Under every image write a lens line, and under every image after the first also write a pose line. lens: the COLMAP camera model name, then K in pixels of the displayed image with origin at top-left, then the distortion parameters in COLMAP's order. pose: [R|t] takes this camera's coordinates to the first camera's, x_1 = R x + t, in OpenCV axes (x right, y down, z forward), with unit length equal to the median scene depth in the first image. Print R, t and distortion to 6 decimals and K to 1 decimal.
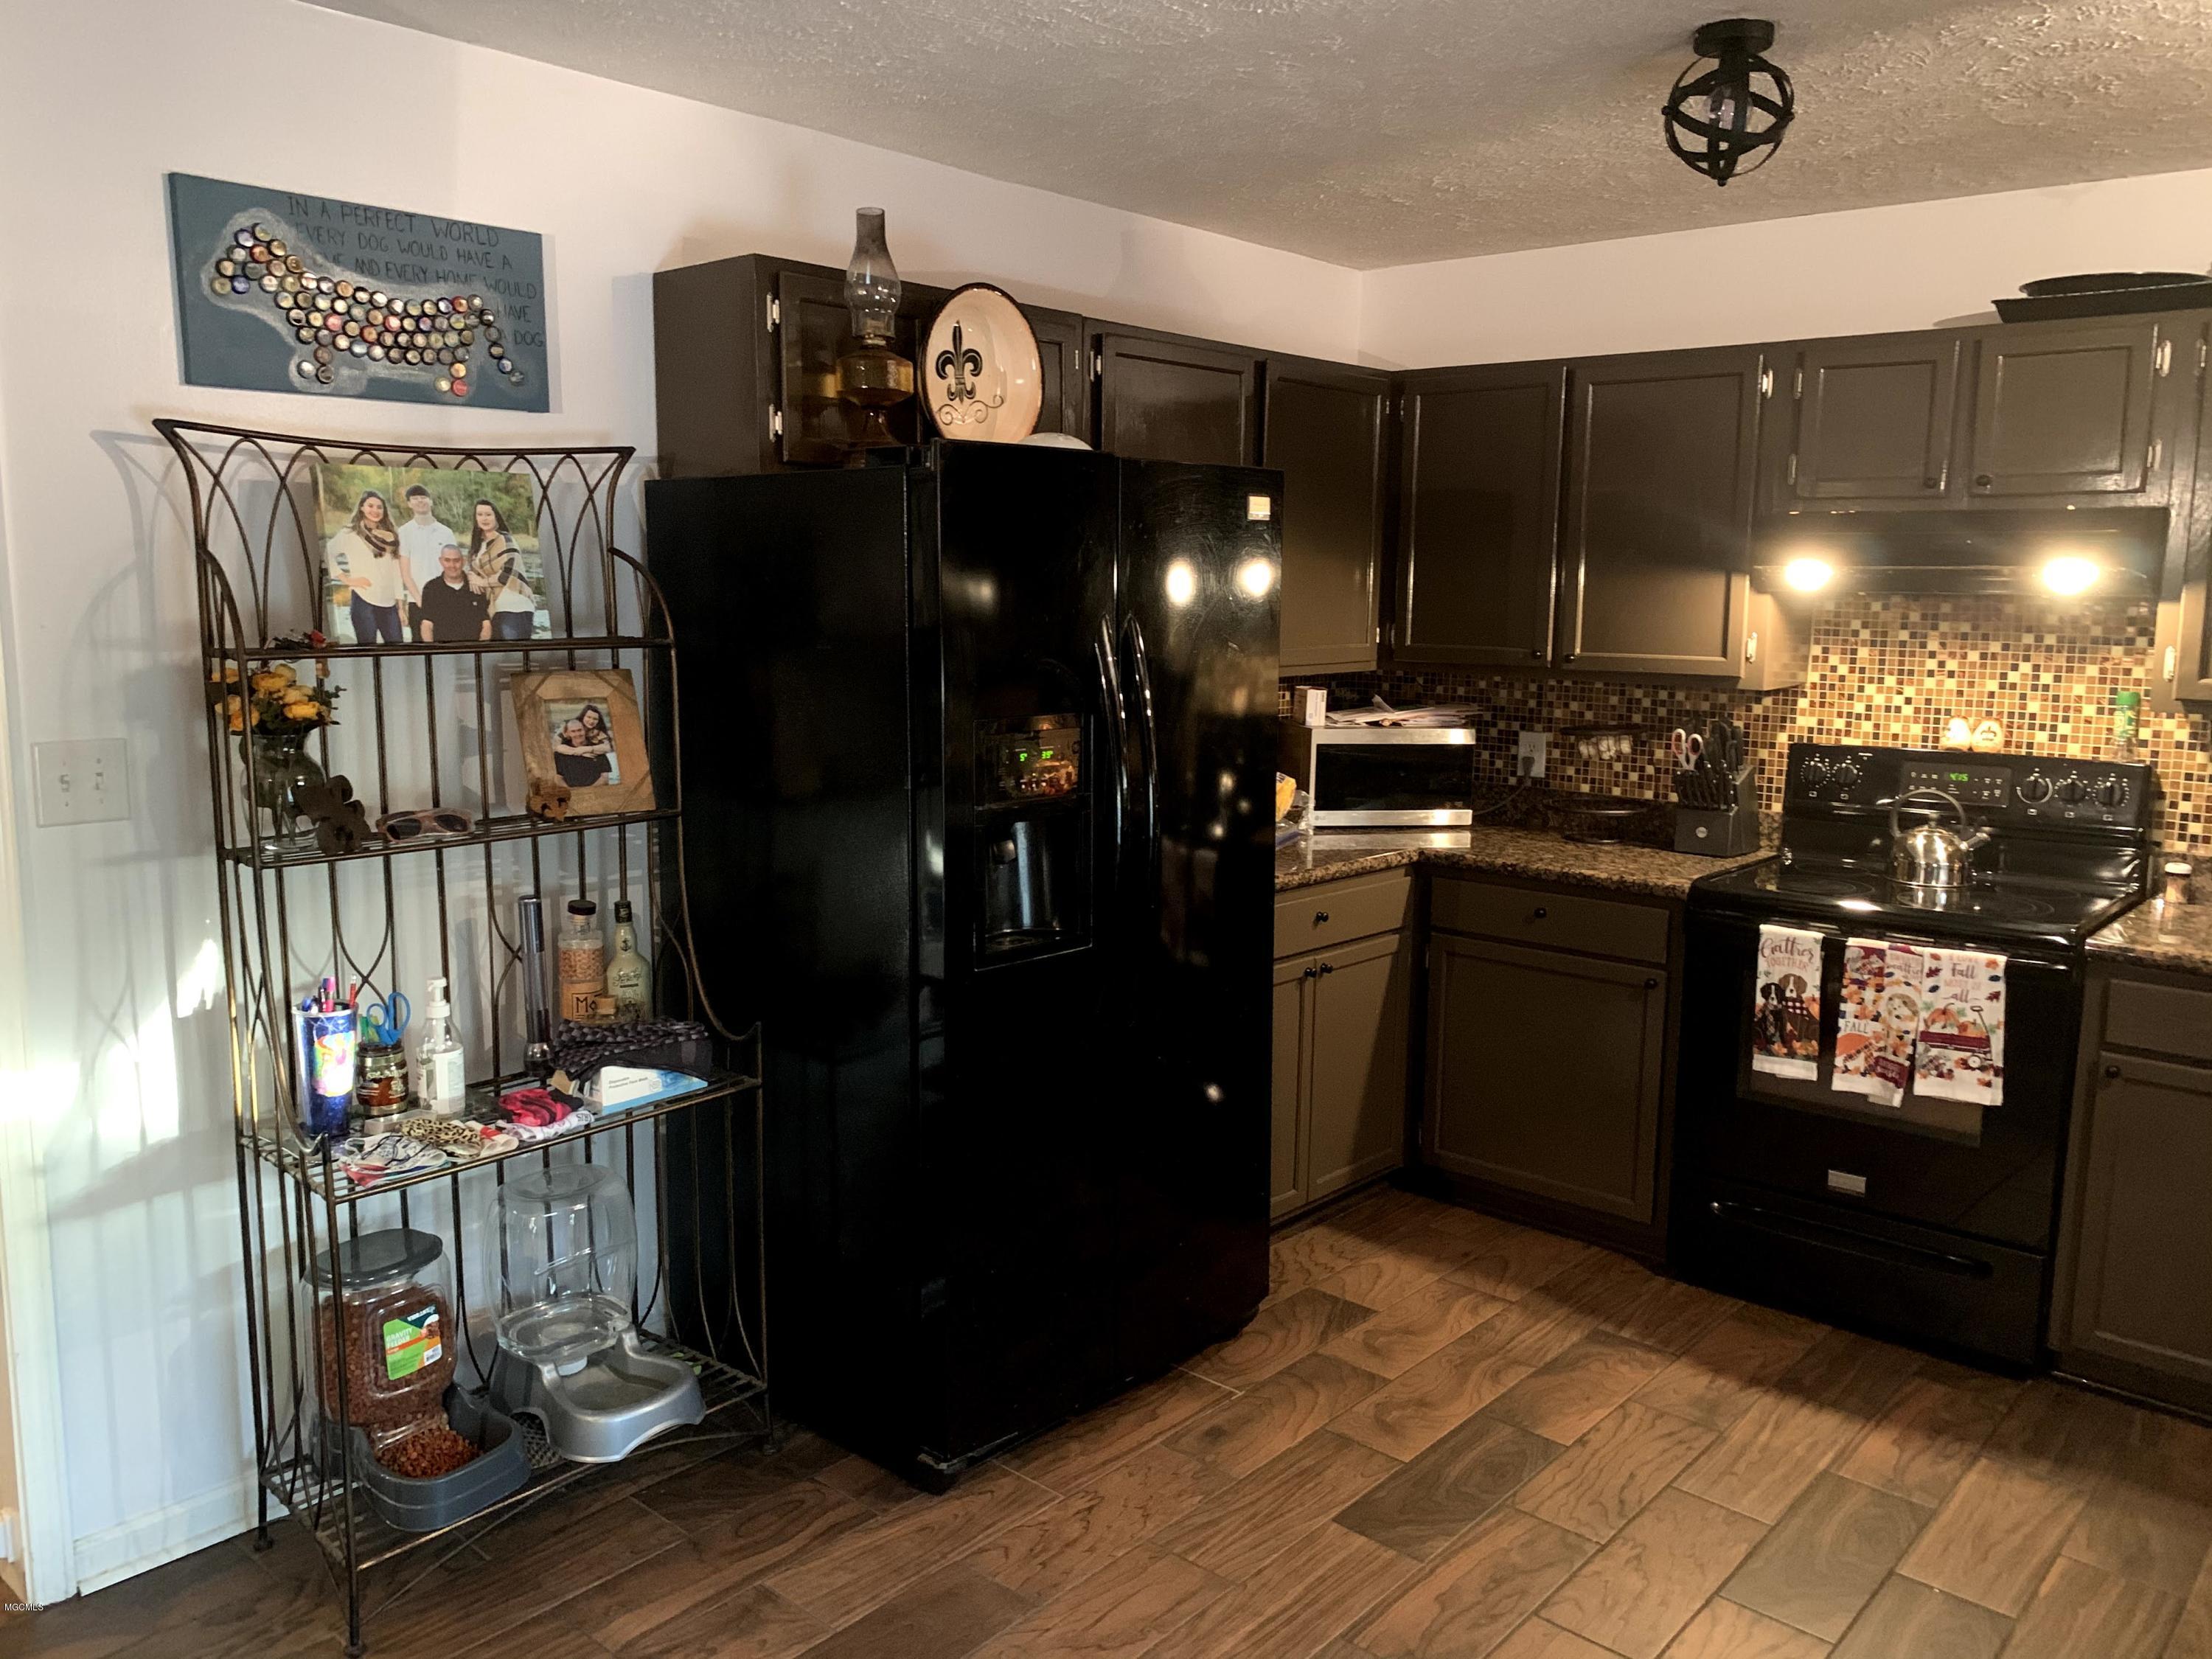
lens RADIAL K [[1698.7, 0, 1097.5], [0, 1698.7, 827.3], [0, 0, 1]] dist [0.027902, -0.031161]
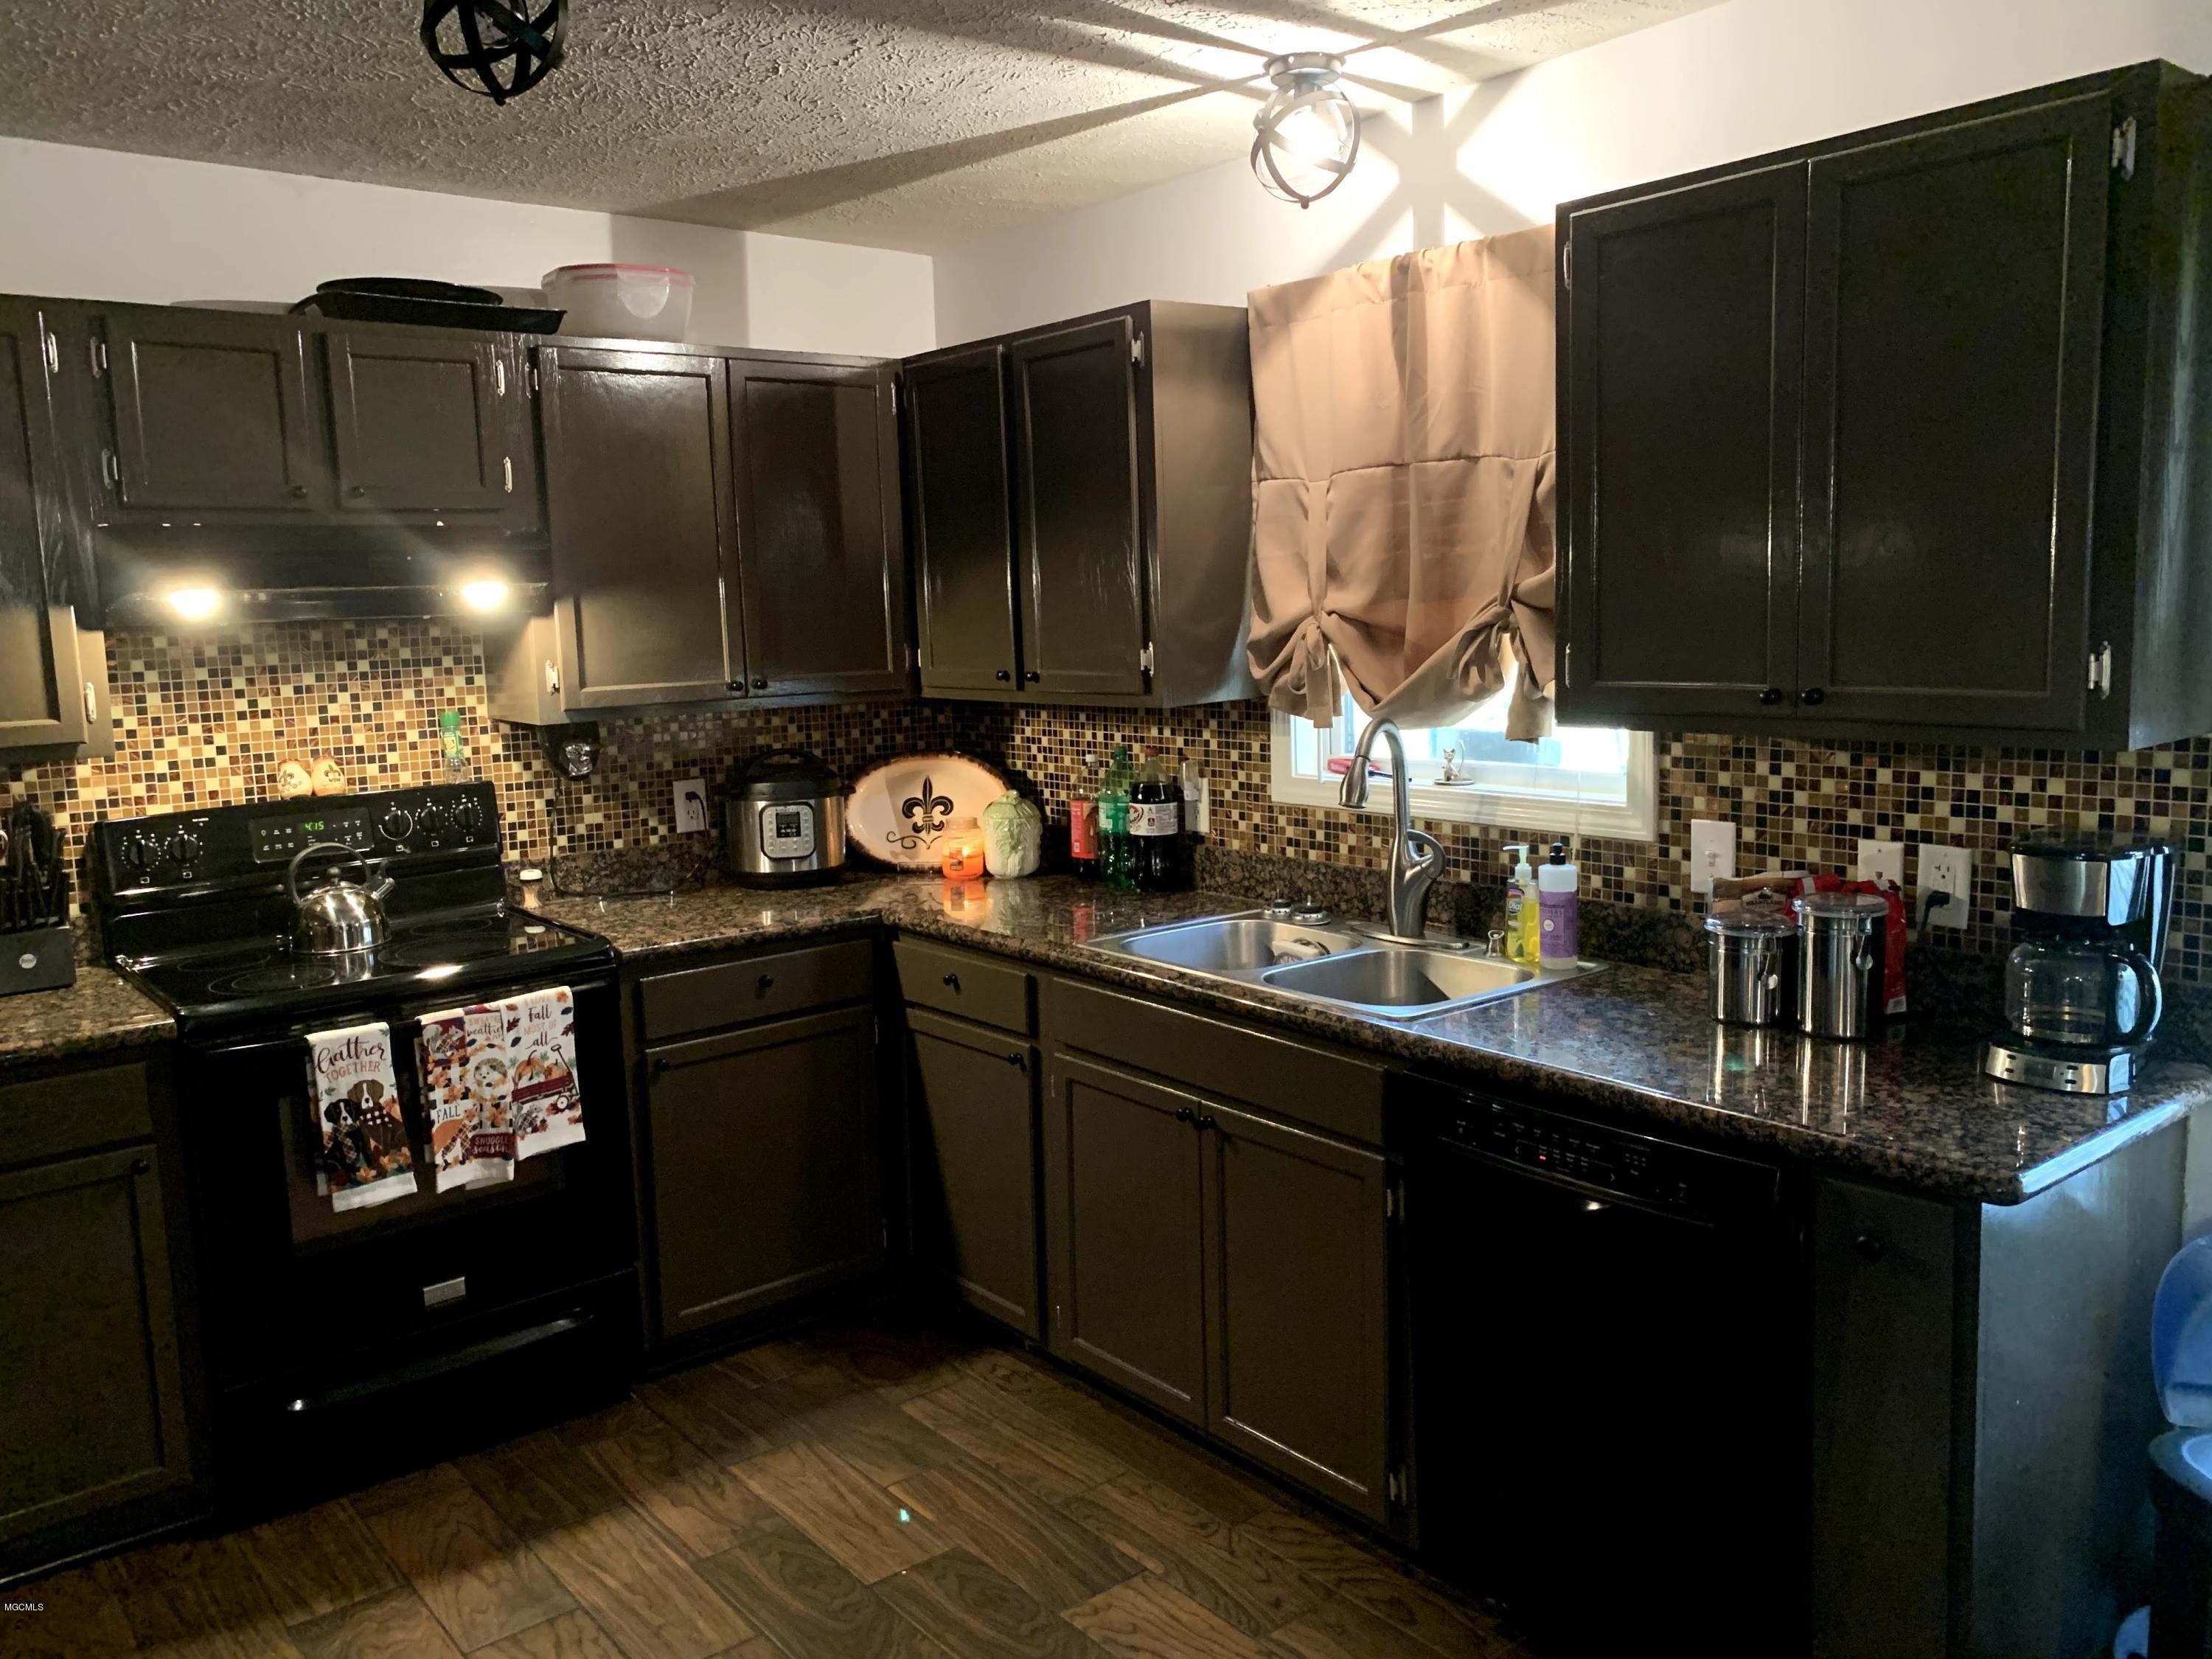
lens RADIAL K [[1698.7, 0, 1101.3], [0, 1698.7, 824.7], [0, 0, 1]] dist [0.027902, -0.031161]
pose [[0.169210, -0.153080, 0.973619, -0.303484], [0.179105, 0.976192, 0.122357, -0.068786], [-0.969169, 0.153676, 0.192599, 0.454411]]
